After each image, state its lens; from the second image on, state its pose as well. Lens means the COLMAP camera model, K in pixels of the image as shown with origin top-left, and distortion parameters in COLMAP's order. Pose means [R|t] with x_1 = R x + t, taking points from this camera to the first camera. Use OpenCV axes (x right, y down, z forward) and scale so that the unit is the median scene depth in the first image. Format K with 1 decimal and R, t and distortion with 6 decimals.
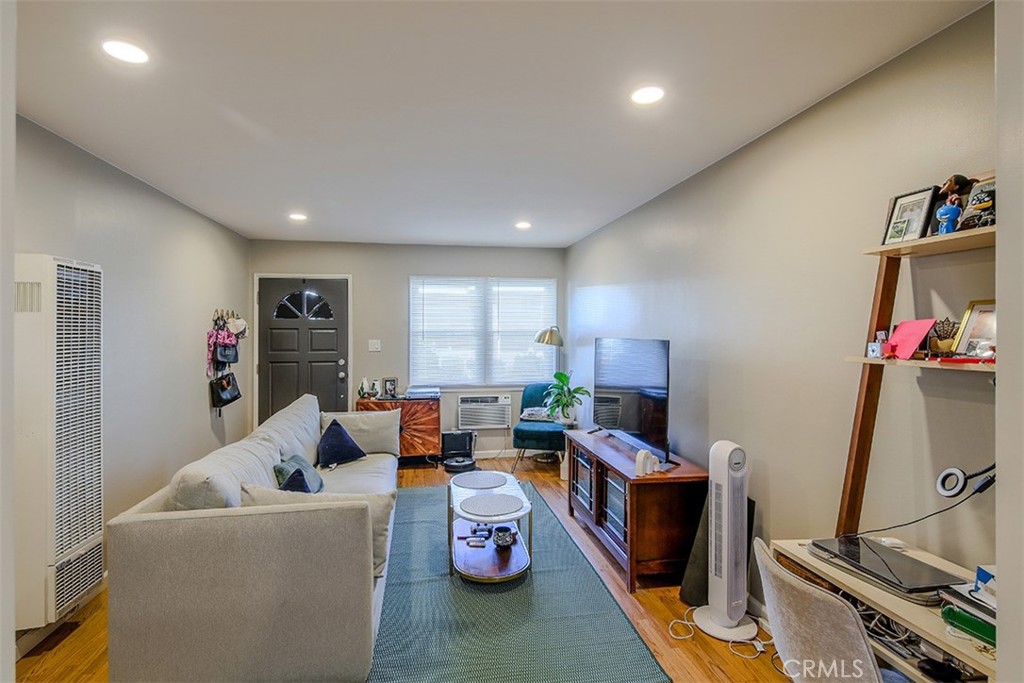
lens RADIAL K [[503.5, 0, 508.9], [0, 503.5, 335.1], [0, 0, 1]] dist [0.009416, -0.004960]
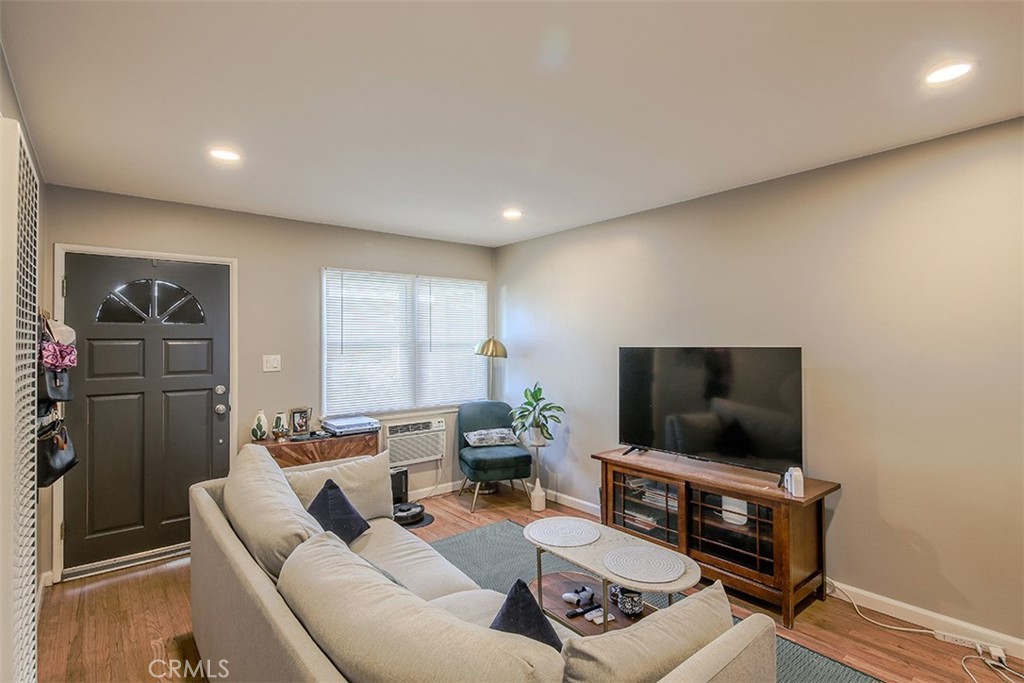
lens RADIAL K [[503.5, 0, 511.4], [0, 503.5, 341.8], [0, 0, 1]] dist [0.009416, -0.004960]
pose [[0.870301, -0.005492, 0.492489, -0.325544], [0.010272, 0.999923, -0.007001, -0.000366], [-0.492412, 0.011152, 0.870291, 0.232540]]
